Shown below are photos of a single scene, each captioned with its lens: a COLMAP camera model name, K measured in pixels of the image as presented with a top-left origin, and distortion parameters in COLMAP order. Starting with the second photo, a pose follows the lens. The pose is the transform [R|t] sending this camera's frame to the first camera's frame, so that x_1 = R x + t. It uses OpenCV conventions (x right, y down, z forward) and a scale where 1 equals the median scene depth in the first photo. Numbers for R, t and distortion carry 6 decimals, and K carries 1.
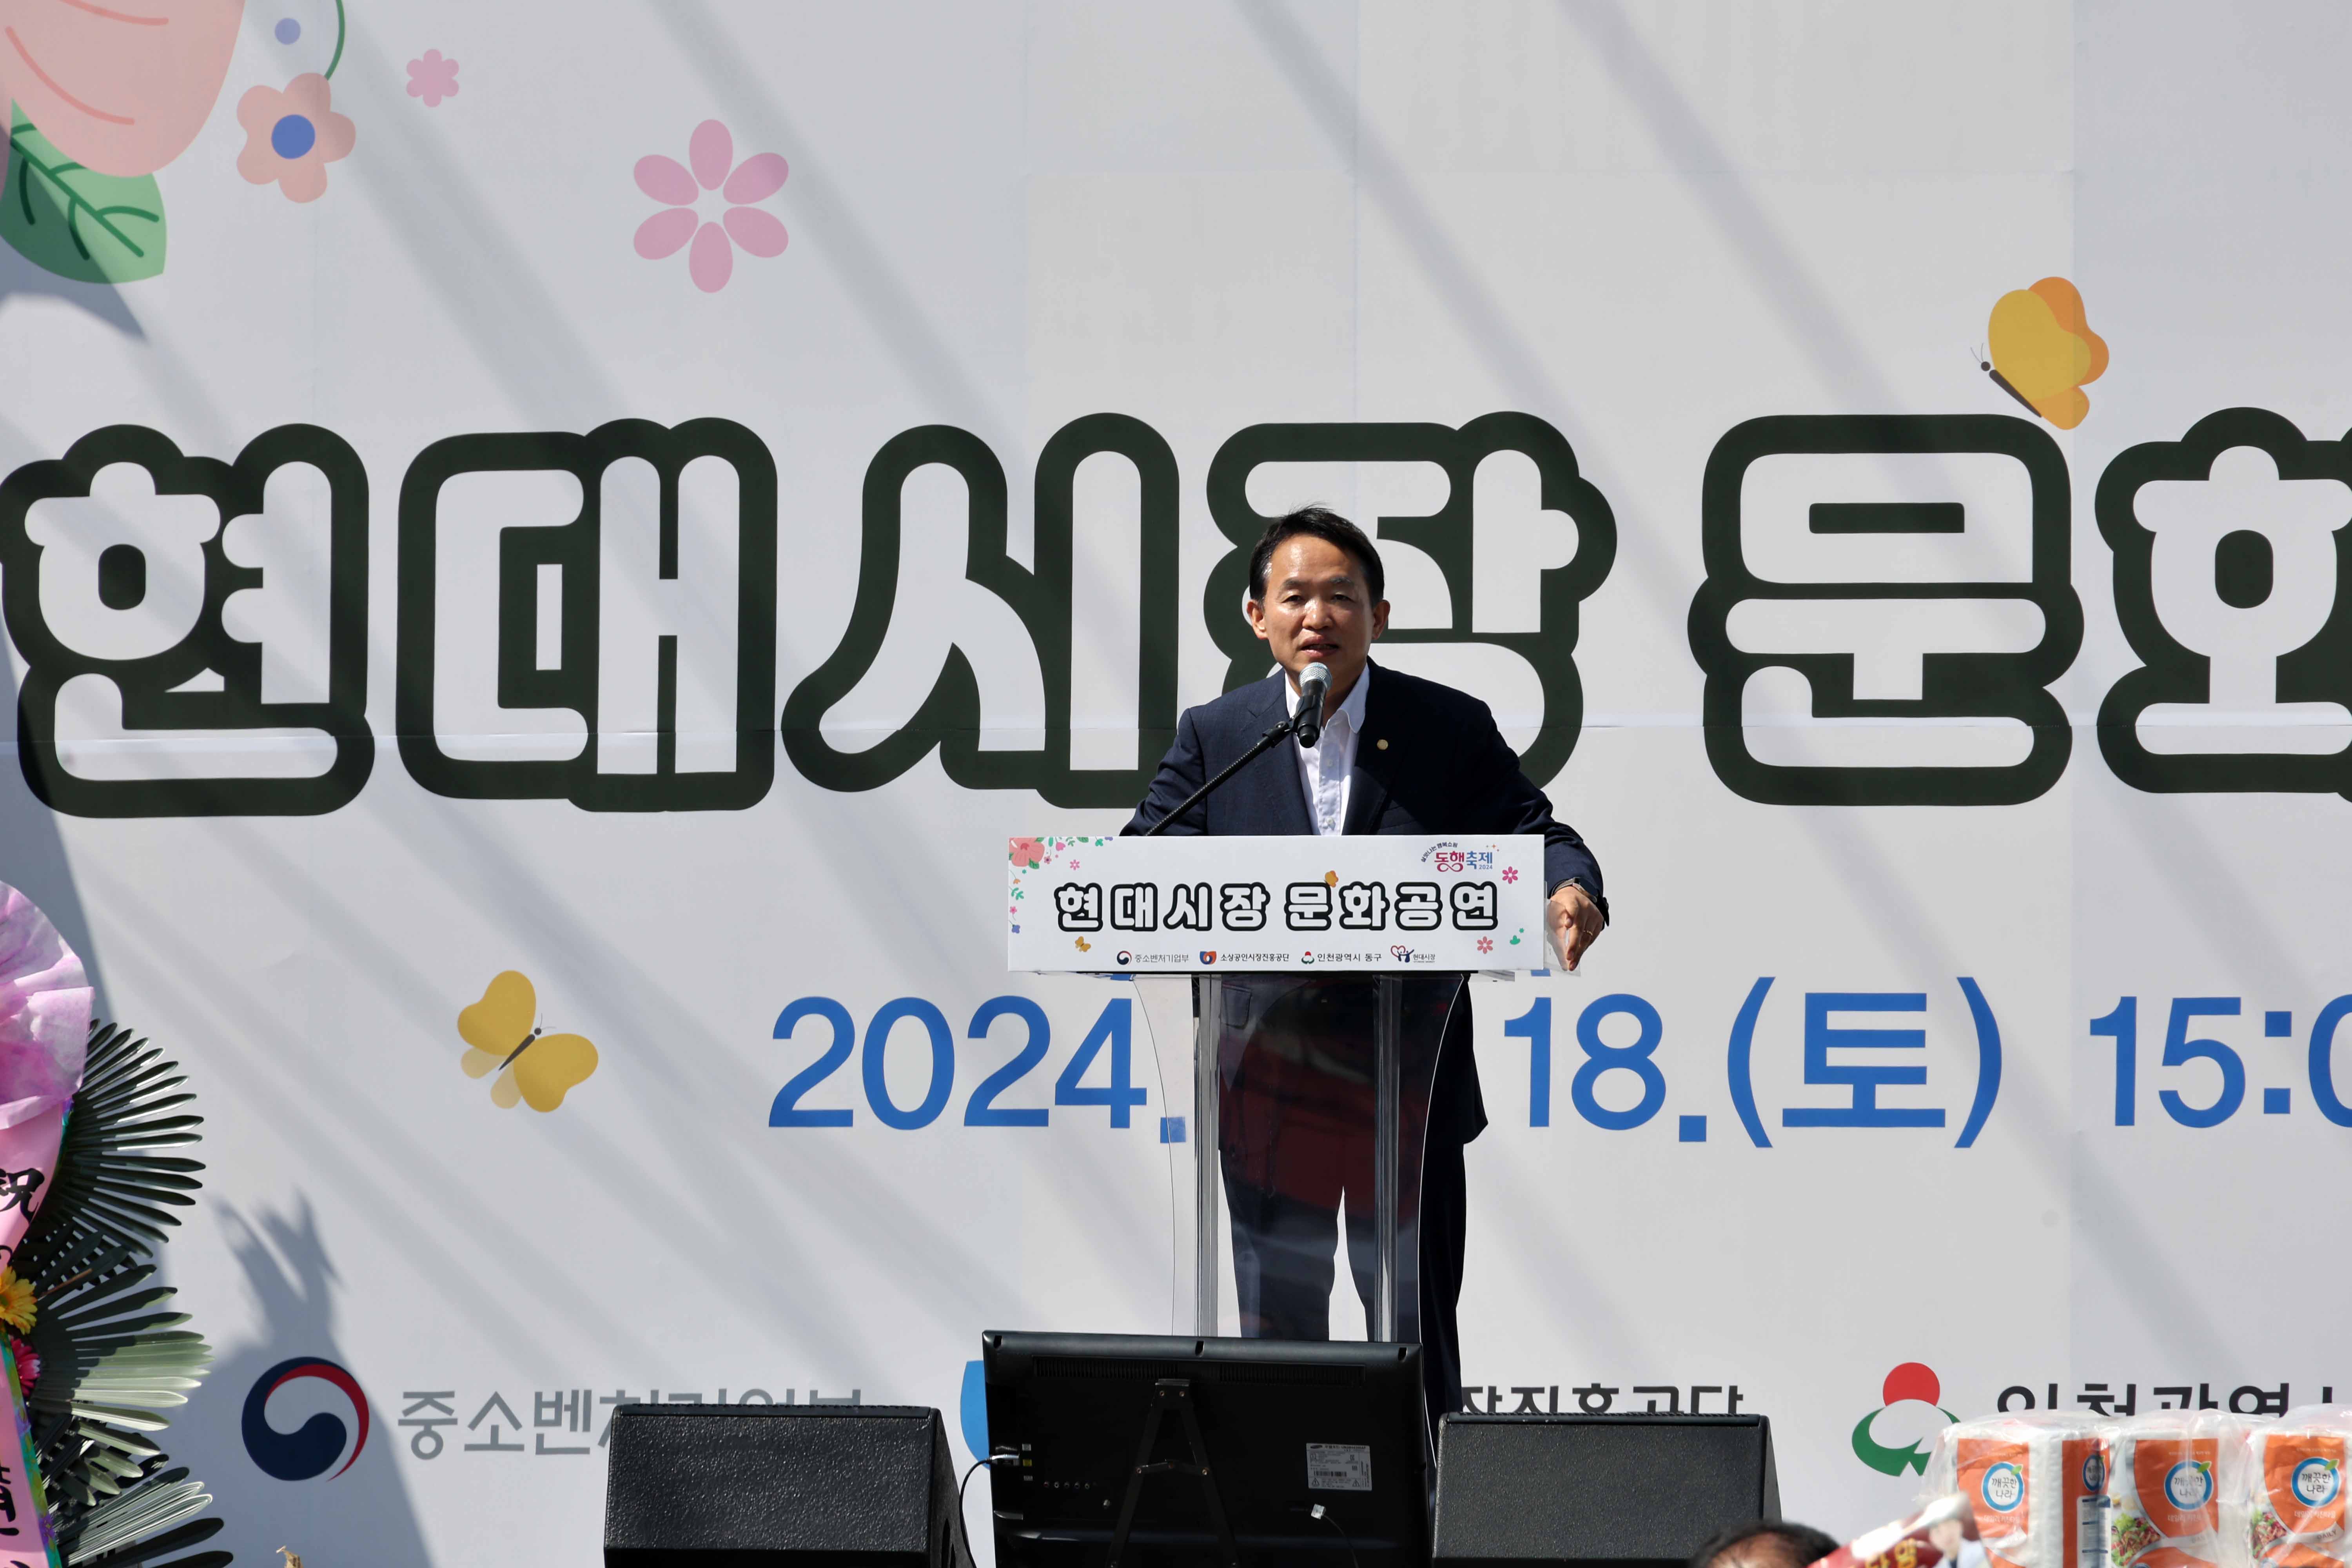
lens RADIAL K [[16657.4, 0, 1176.8], [0, 16657.4, 785.0], [0, 0, 1]] dist [-0.847296, 0.000000]
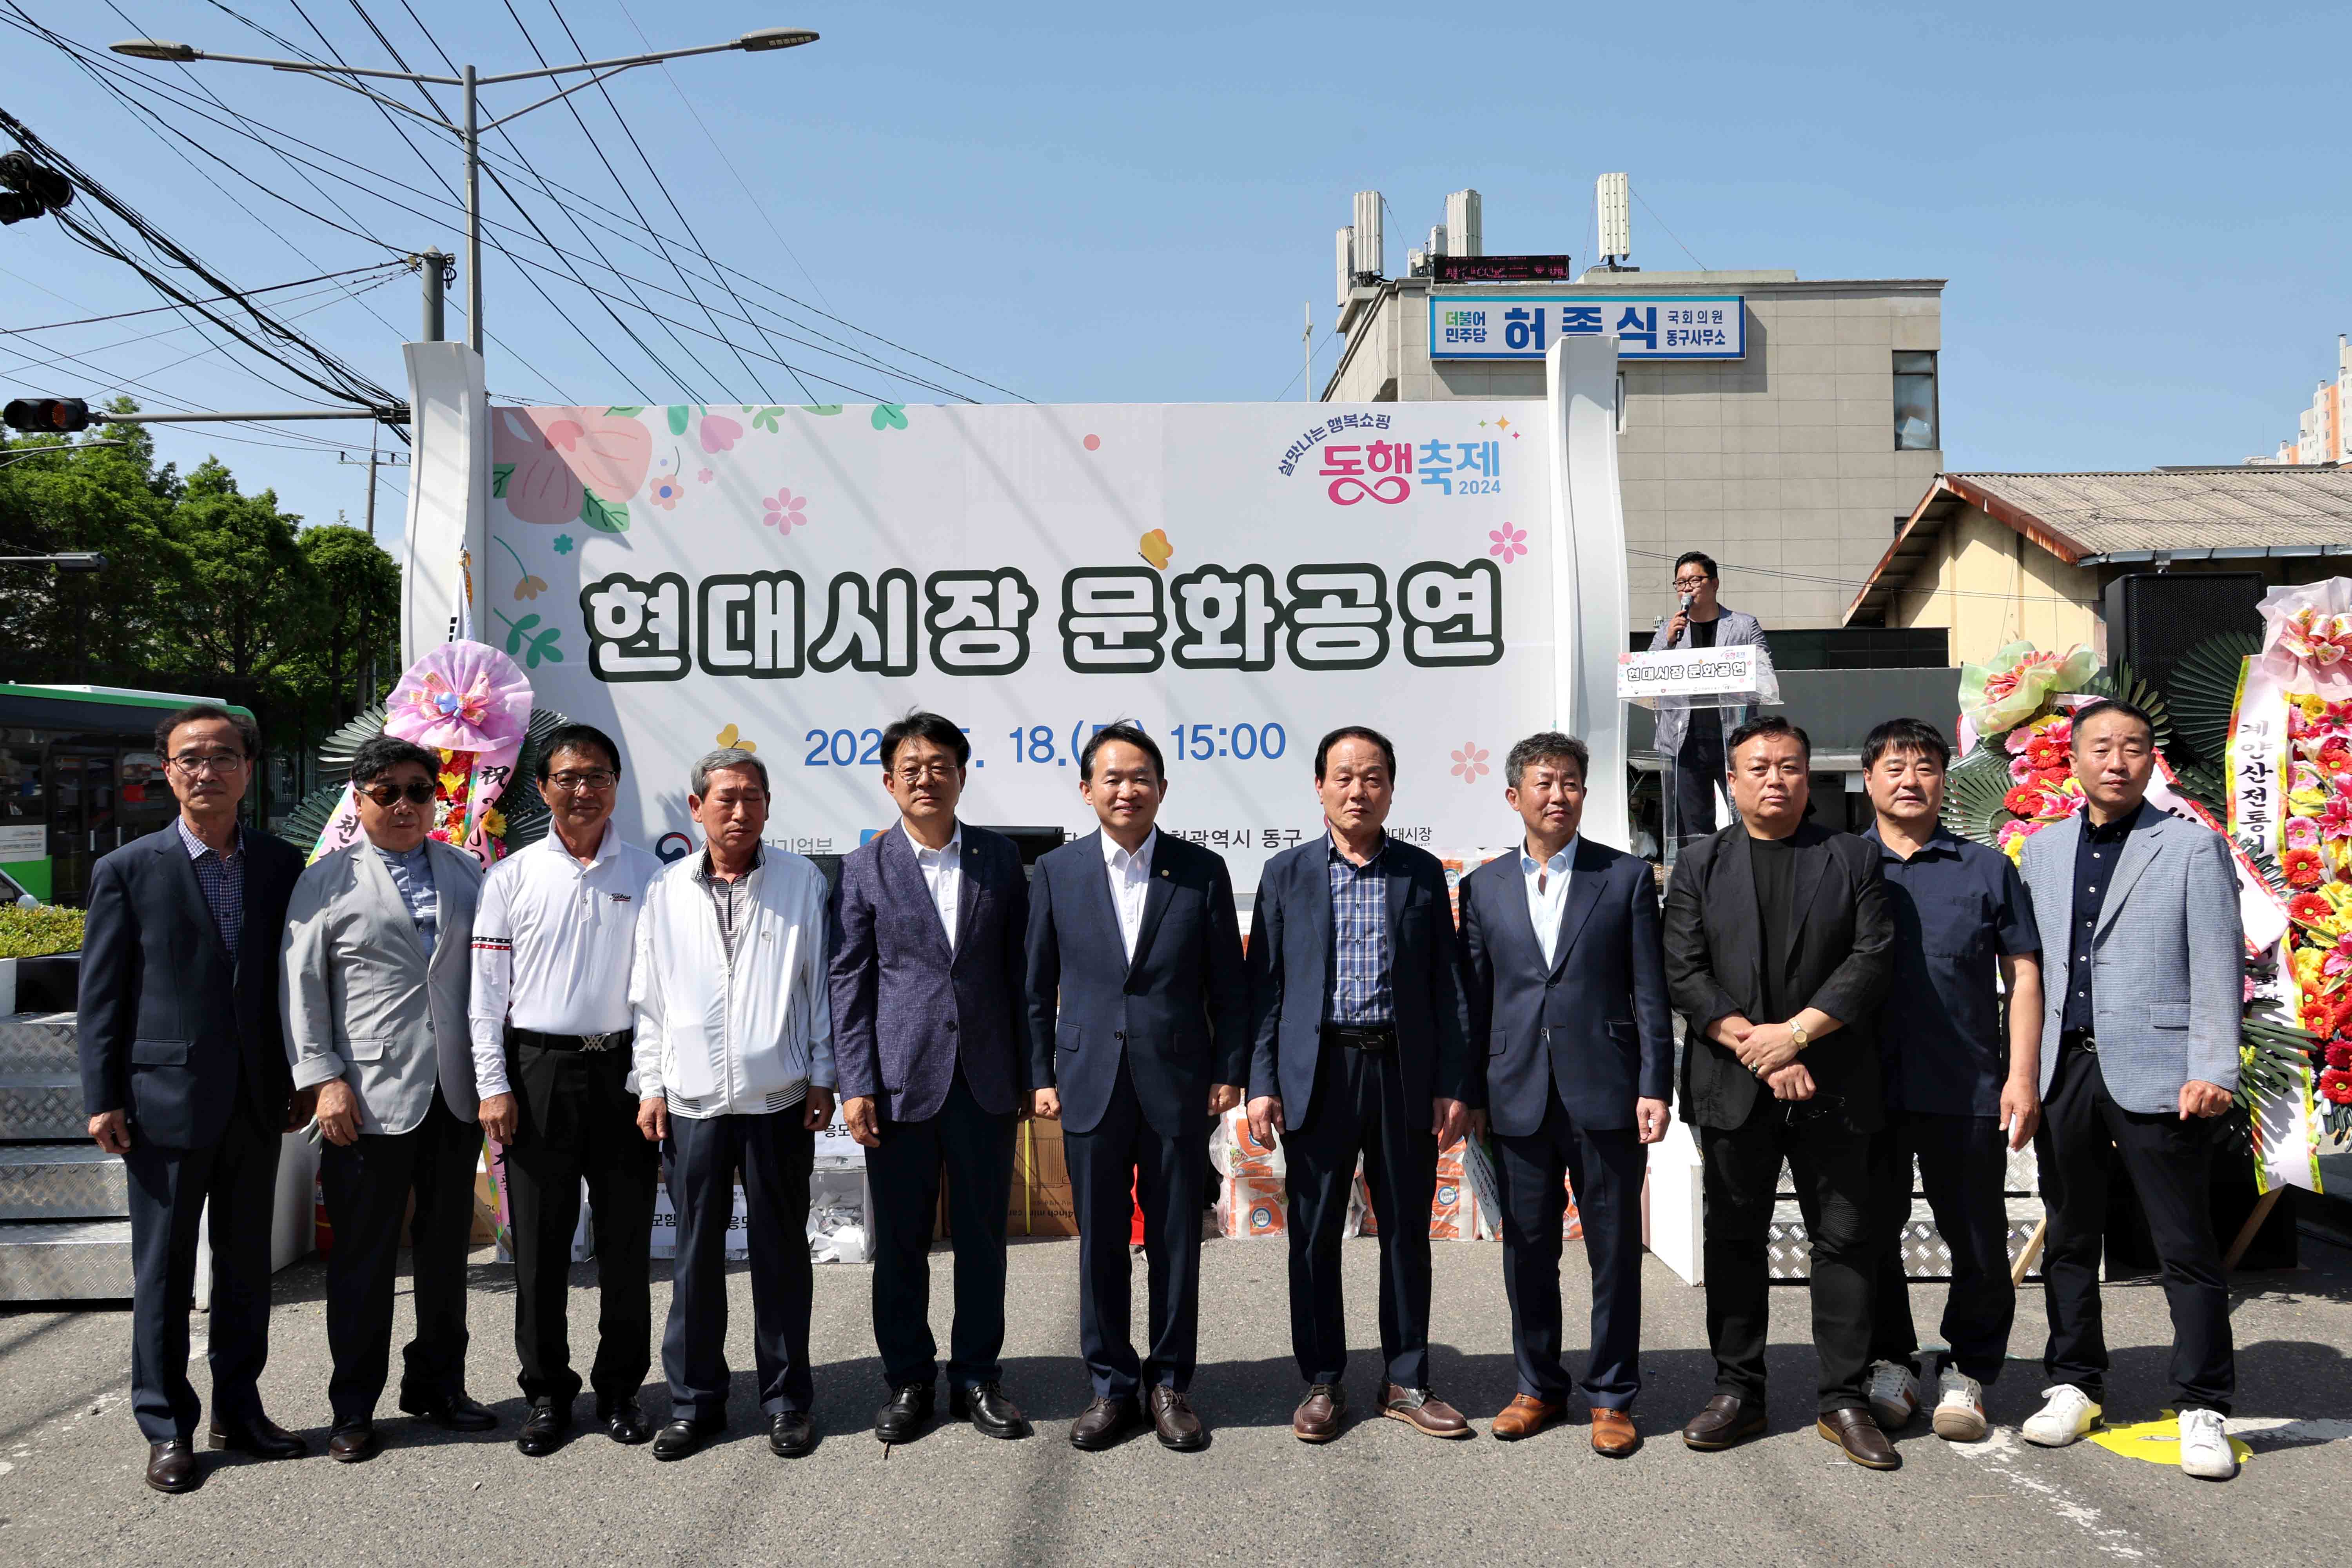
lens RADIAL K [[1673.3, 0, 1070.1], [0, 1673.3, 755.1], [0, 0, 1]] dist [0.045829, 0.001383]
pose [[0.989528, -0.012828, 0.143769, -0.019790], [0.012985, 0.999916, -0.000154, 0.019055], [-0.143755, 0.002019, 0.989611, 0.631924]]
